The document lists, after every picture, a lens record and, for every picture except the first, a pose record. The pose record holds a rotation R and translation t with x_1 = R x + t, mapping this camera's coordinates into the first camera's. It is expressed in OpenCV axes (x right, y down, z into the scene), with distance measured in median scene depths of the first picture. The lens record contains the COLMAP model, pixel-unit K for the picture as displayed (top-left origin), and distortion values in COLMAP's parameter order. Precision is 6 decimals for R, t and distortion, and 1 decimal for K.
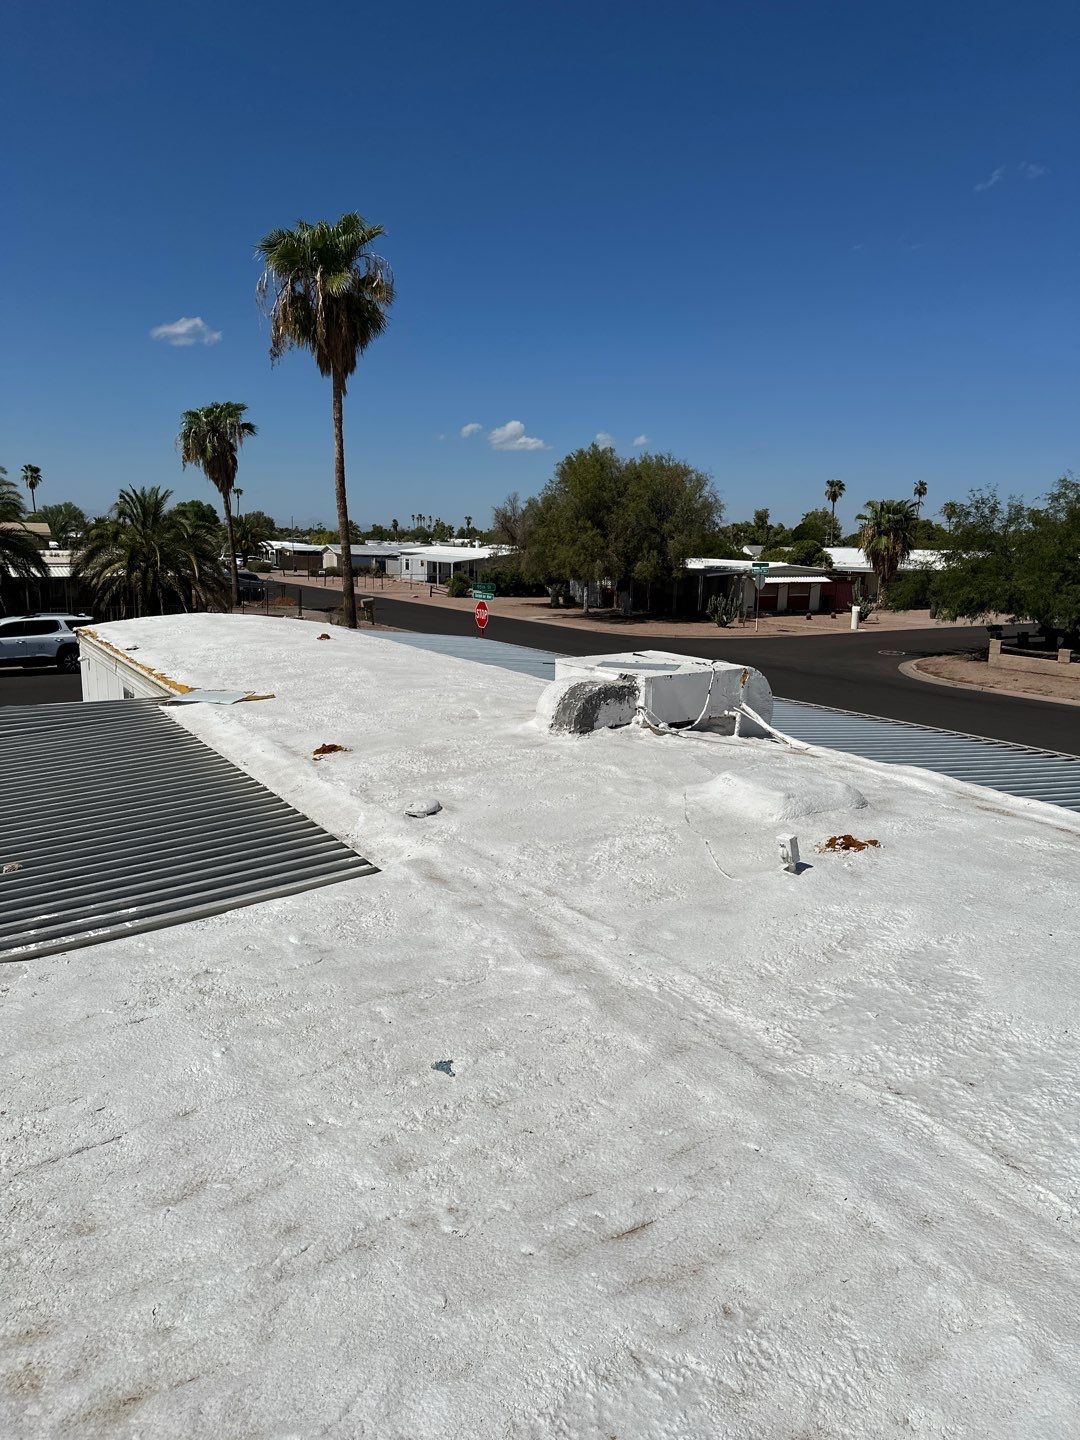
lens RADIAL K [[993.5, 0, 540.0], [0, 993.5, 720.0], [0, 0, 1]] dist [0.149050, -0.216128]
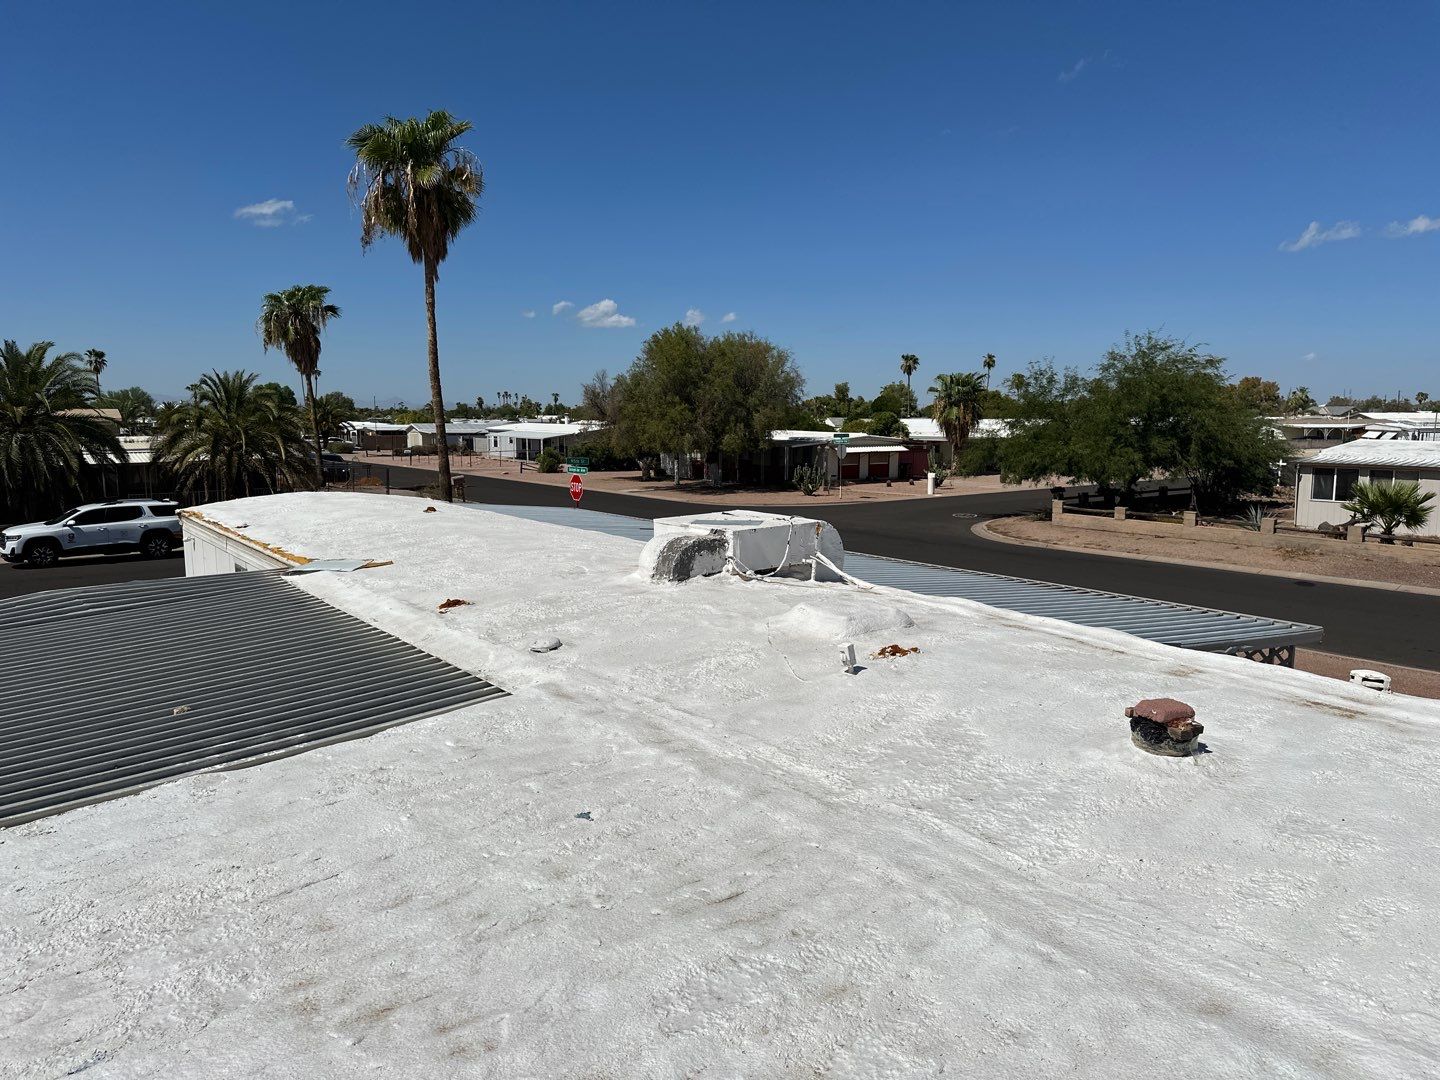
lens RADIAL K [[993.5, 0, 720.0], [0, 993.5, 540.0], [0, 0, 1]] dist [0.149050, -0.216128]
pose [[0.995687, -0.030619, 0.087581, -0.012298], [0.035229, 0.998048, -0.051576, 0.031709], [-0.085831, 0.054439, 0.994821, -0.173599]]
